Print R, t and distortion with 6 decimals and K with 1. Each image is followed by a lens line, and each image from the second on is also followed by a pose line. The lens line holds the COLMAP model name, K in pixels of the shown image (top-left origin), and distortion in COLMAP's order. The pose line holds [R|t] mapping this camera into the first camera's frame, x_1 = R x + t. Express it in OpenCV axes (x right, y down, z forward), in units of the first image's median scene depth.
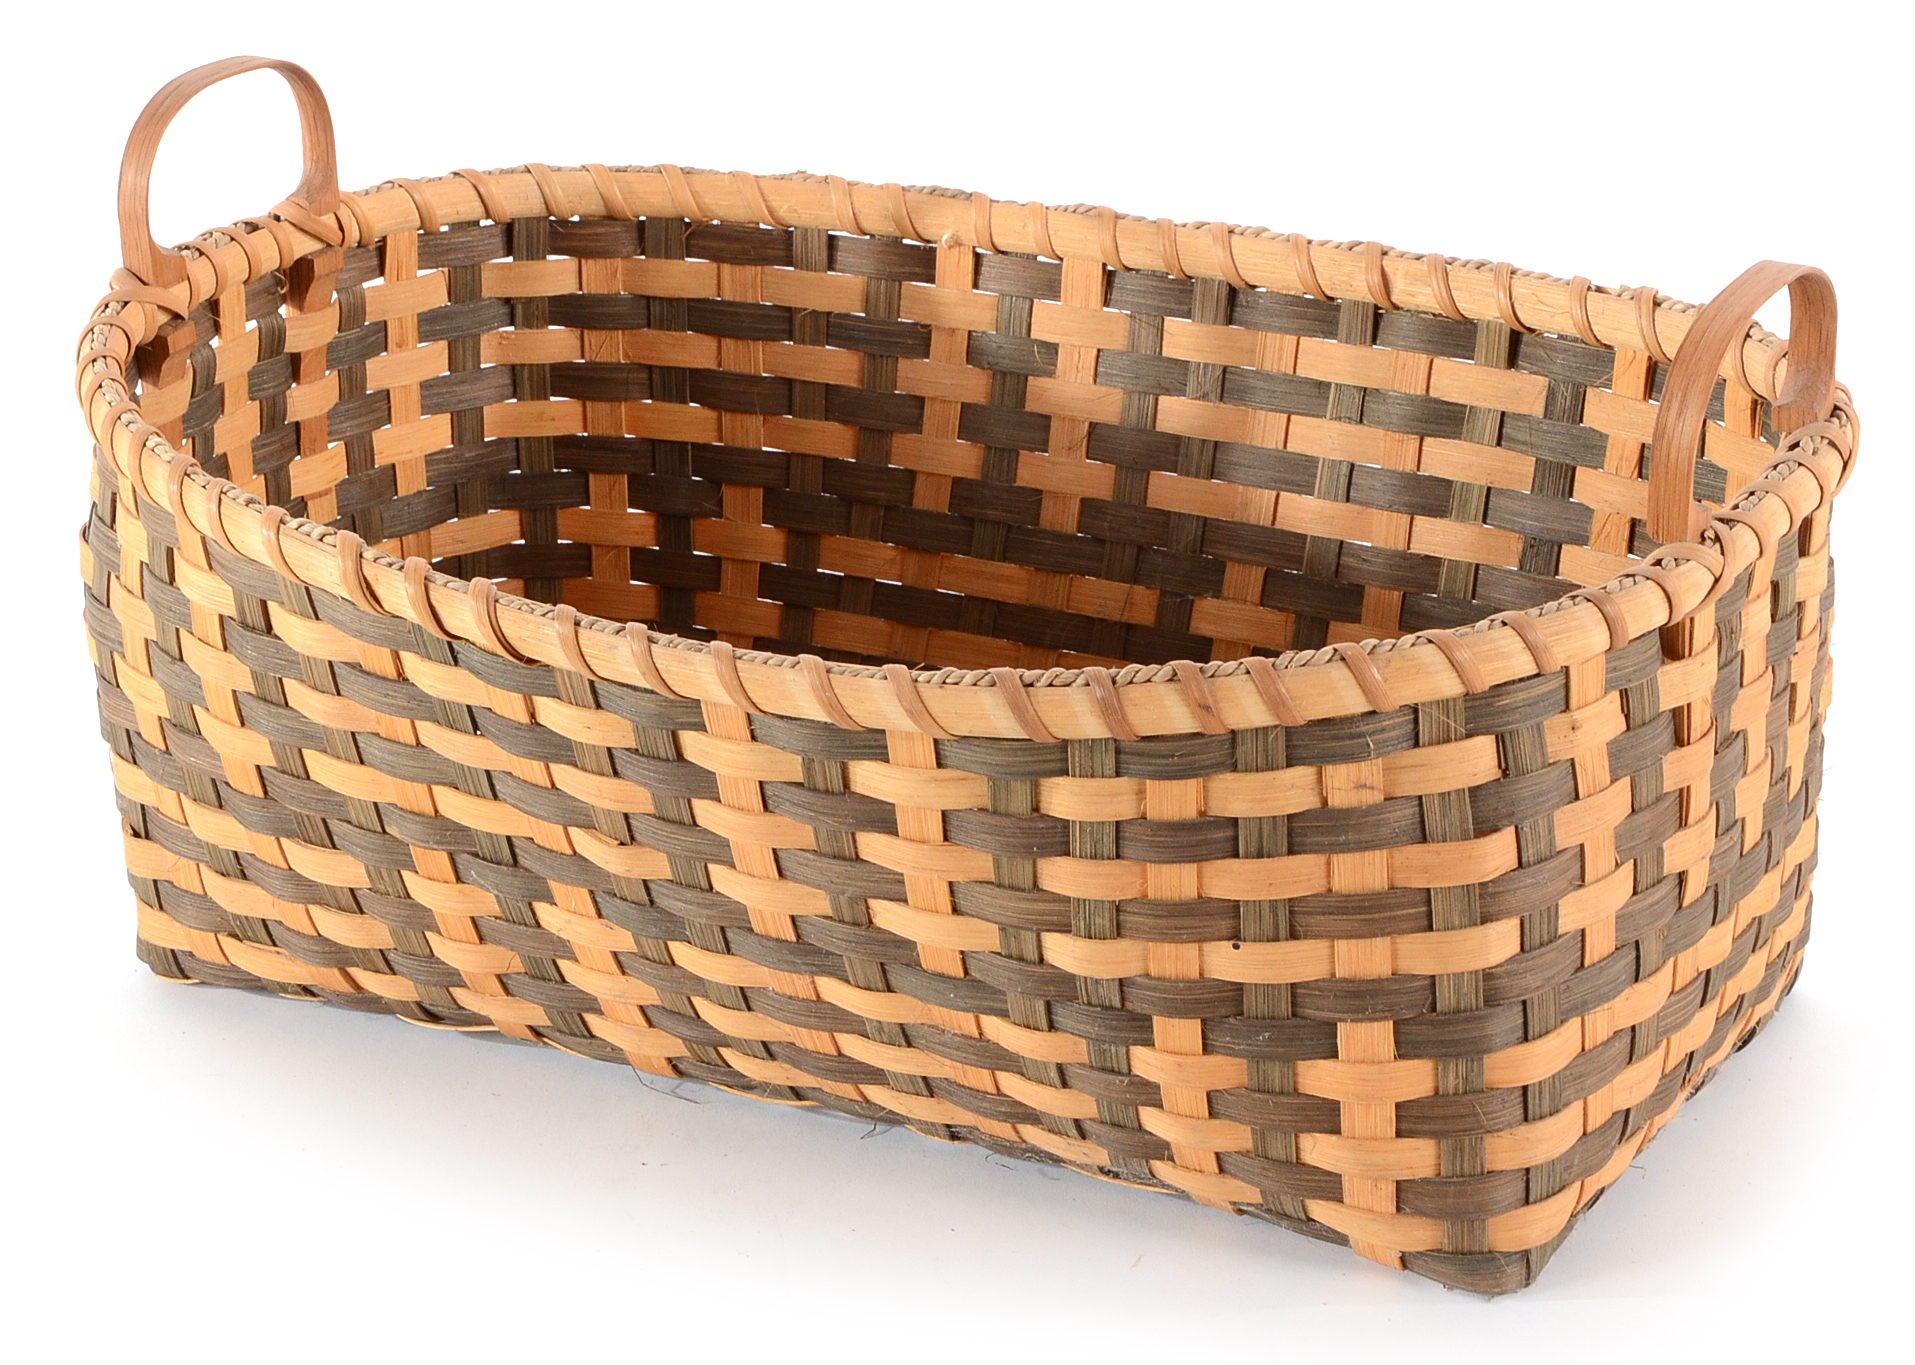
lens RADIAL K [[6556.5, 0, 953.7], [0, 6556.5, 688.8], [0, 0, 1]] dist [0.438929, 0.000000]
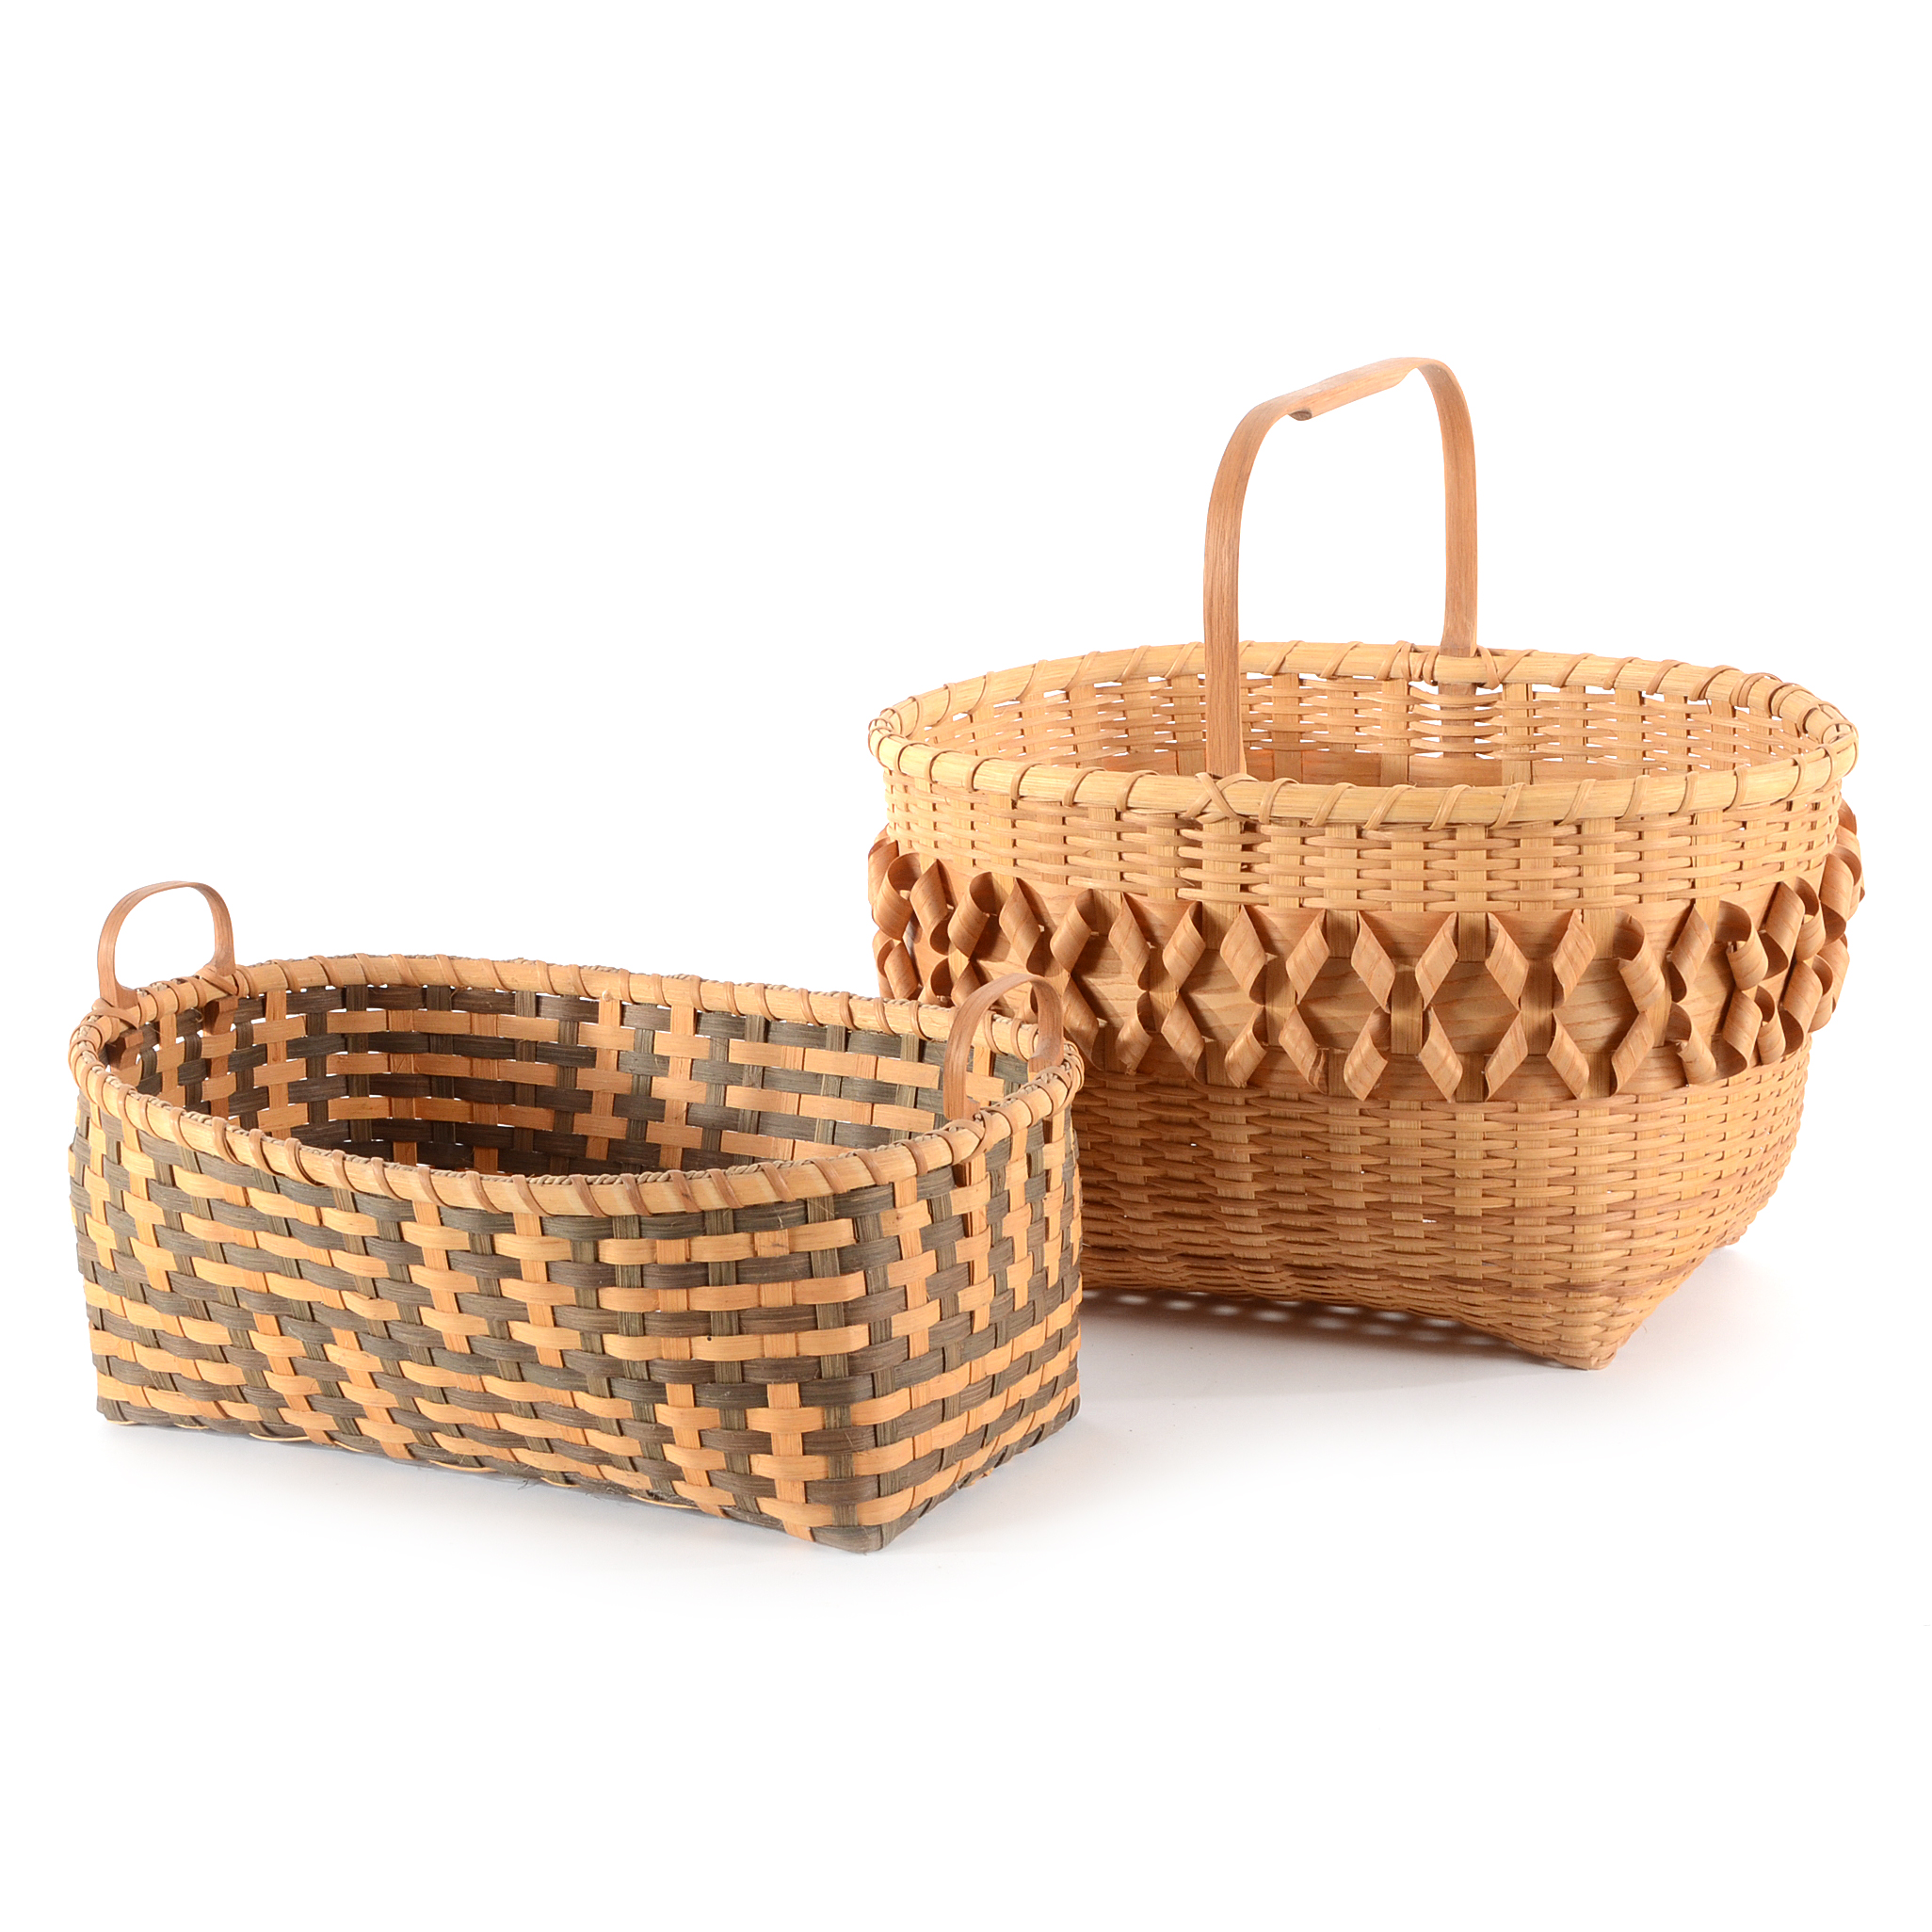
lens RADIAL K [[5888.8, 0, 1017.4], [0, 5888.8, 961.3], [0, 0, 1]] dist [0.805976, 0.000000]
pose [[0.999969, 0.006711, 0.004036, 0.102502], [-0.006097, 0.990613, -0.136560, 0.134471], [-0.004914, 0.136531, 0.990624, -0.527236]]
